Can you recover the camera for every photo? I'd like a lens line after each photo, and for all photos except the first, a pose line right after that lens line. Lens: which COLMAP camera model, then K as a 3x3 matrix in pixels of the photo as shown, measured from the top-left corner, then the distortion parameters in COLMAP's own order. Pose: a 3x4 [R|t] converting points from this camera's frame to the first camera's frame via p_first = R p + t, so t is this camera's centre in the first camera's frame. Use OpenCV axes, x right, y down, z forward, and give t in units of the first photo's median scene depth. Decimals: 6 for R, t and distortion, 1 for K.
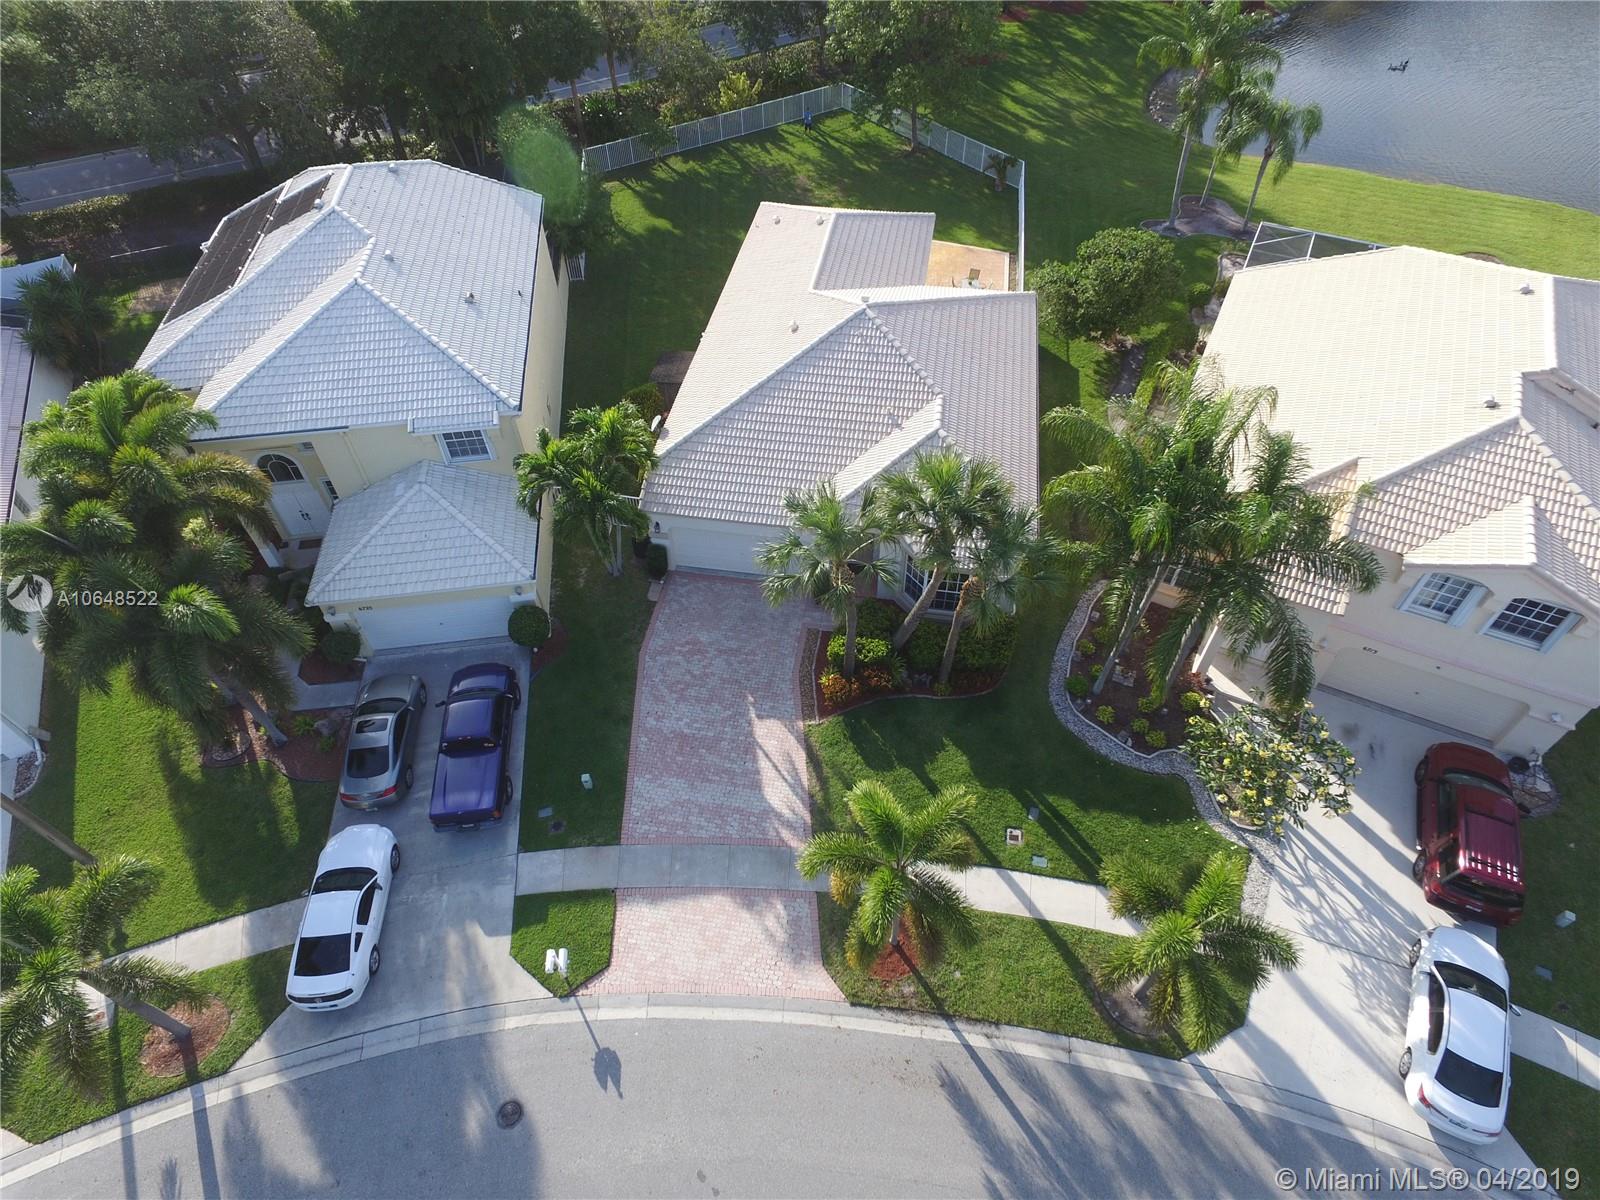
lens RADIAL K [[923.6, 0, 802.0], [0, 923.6, 592.3], [0, 0, 1]] dist [-0.009832, 0.011595]
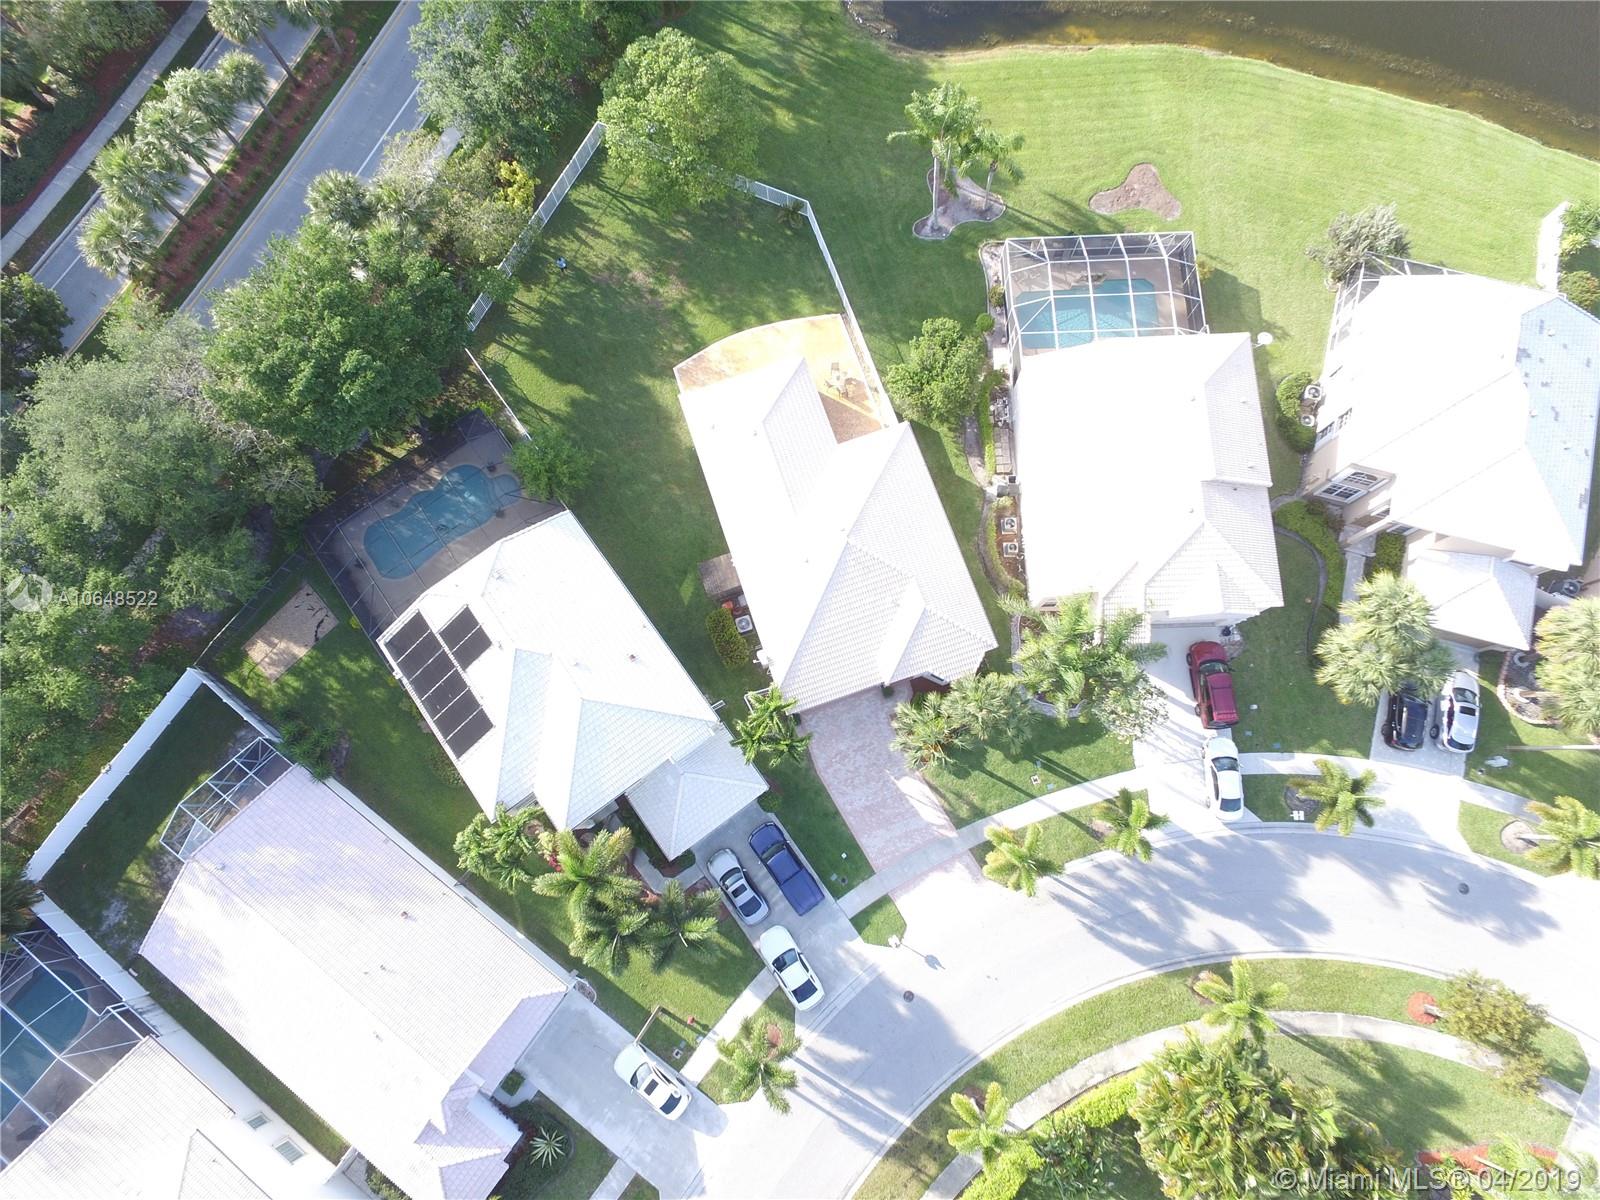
lens RADIAL K [[923.6, 0, 802.1], [0, 923.6, 600.3], [0, 0, 1]] dist [-0.009832, 0.011595]
pose [[0.877985, -0.467092, 0.104725, -0.252399], [0.362767, 0.791988, 0.491076, -1.204628], [-0.312319, -0.393166, 0.864799, -0.473790]]
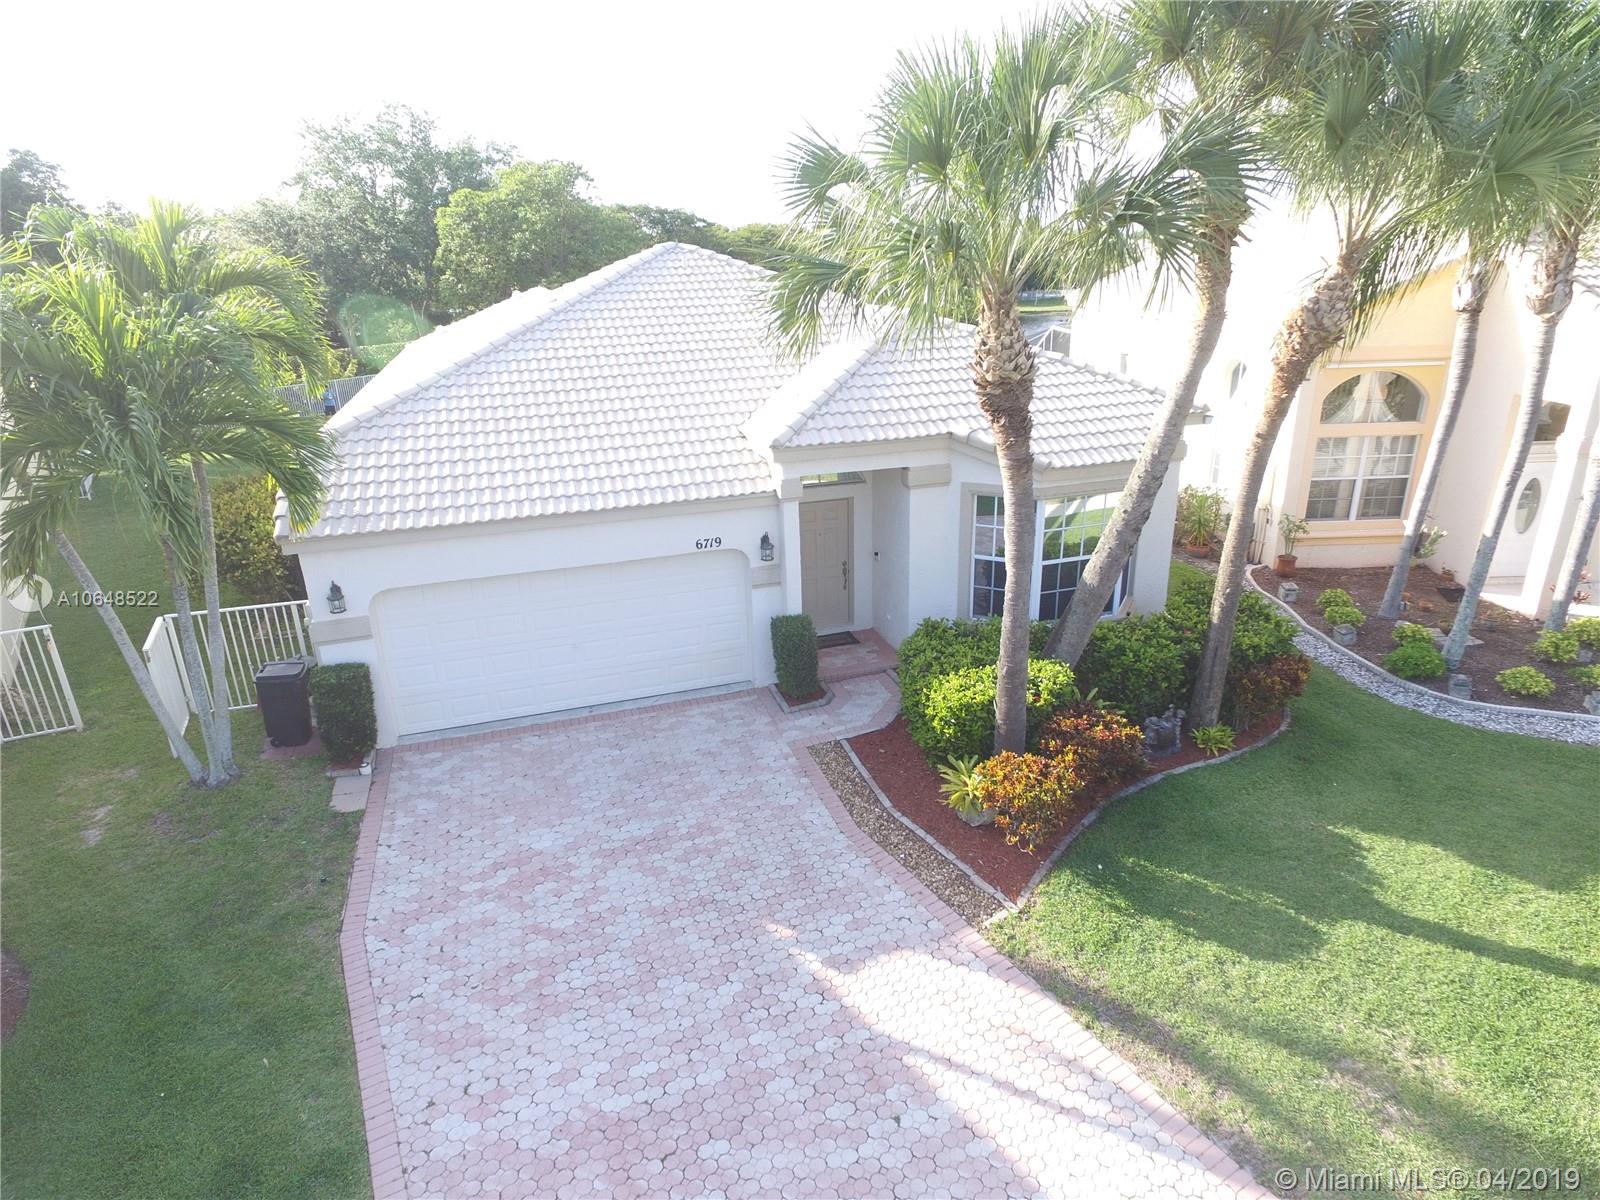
lens RADIAL K [[923.6, 0, 797.2], [0, 923.6, 596.1], [0, 0, 1]] dist [-0.009832, 0.011595]
pose [[0.889015, -0.164423, 0.427338, -0.166425], [0.348797, 0.847827, -0.399411, 0.151489], [-0.296637, 0.504137, 0.811081, 0.719761]]
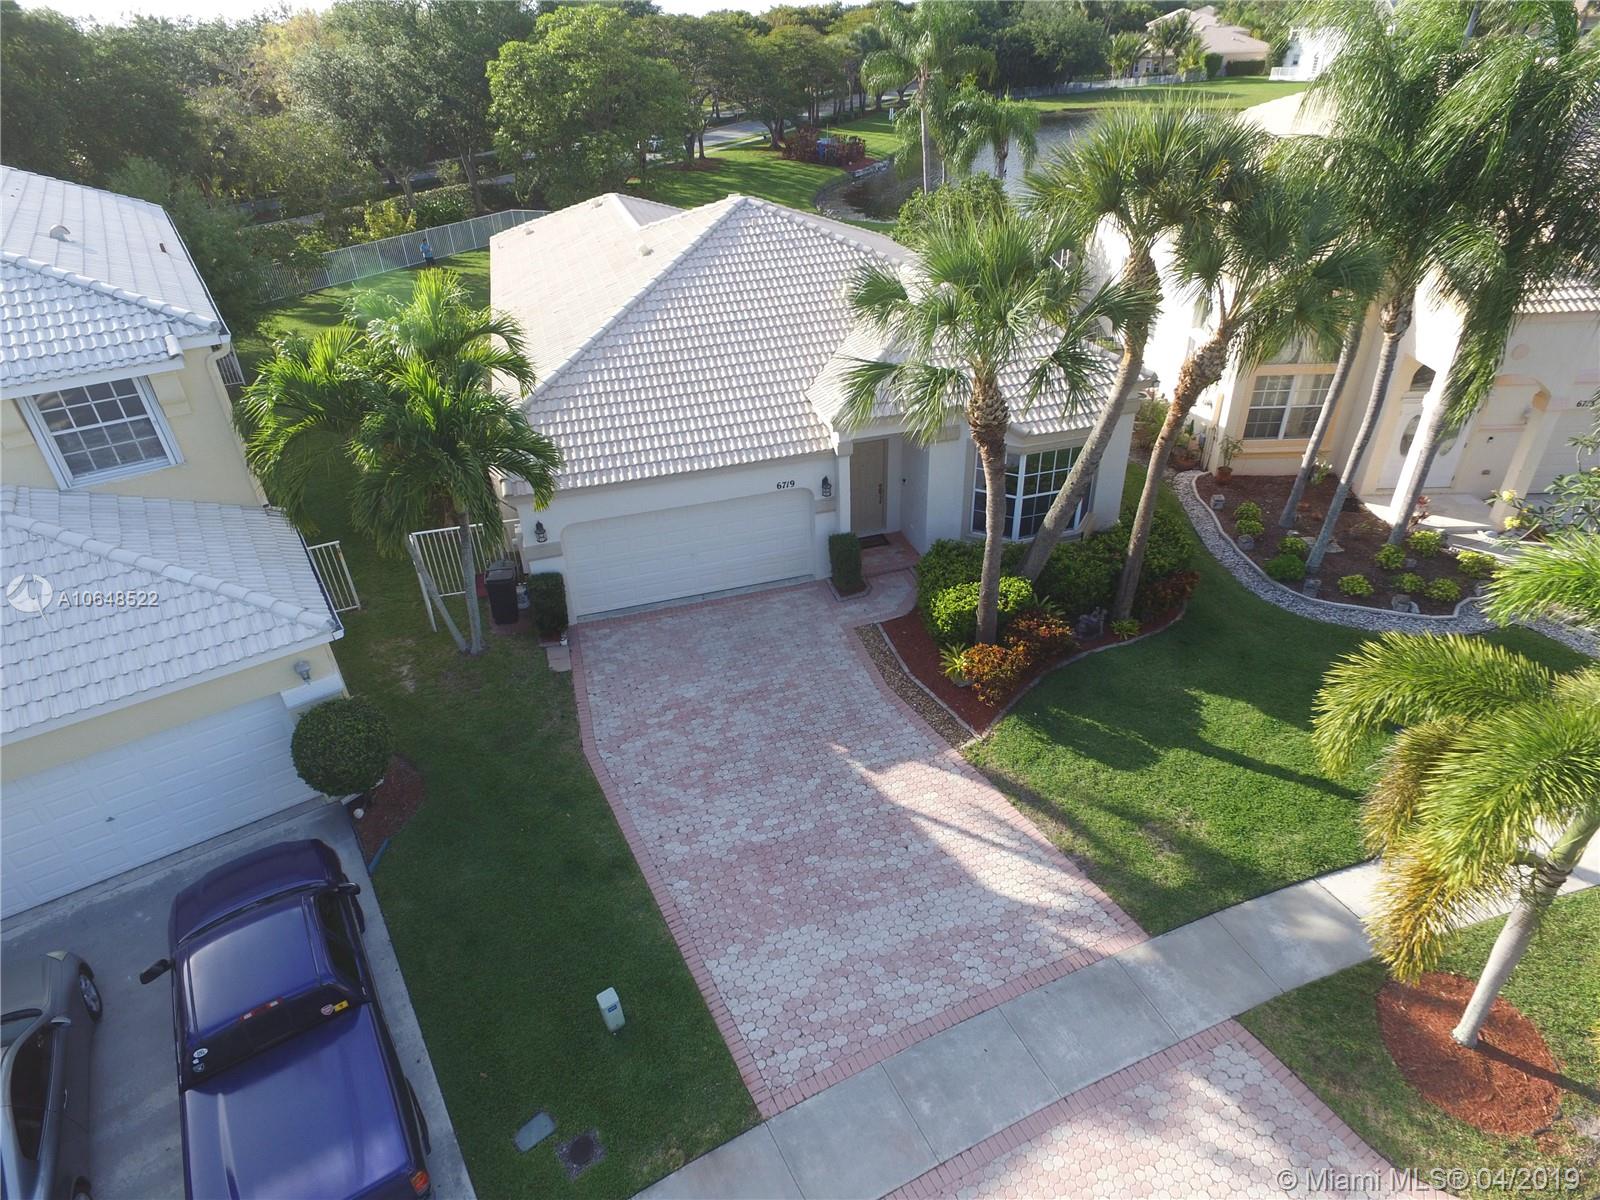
lens RADIAL K [[923.6, 0, 797.9], [0, 923.6, 595.6], [0, 0, 1]] dist [-0.009832, 0.011595]
pose [[0.900796, -0.244441, 0.358908, -0.248242], [0.335947, 0.915991, -0.219317, 0.147877], [-0.275147, 0.318134, 0.907241, 0.528194]]
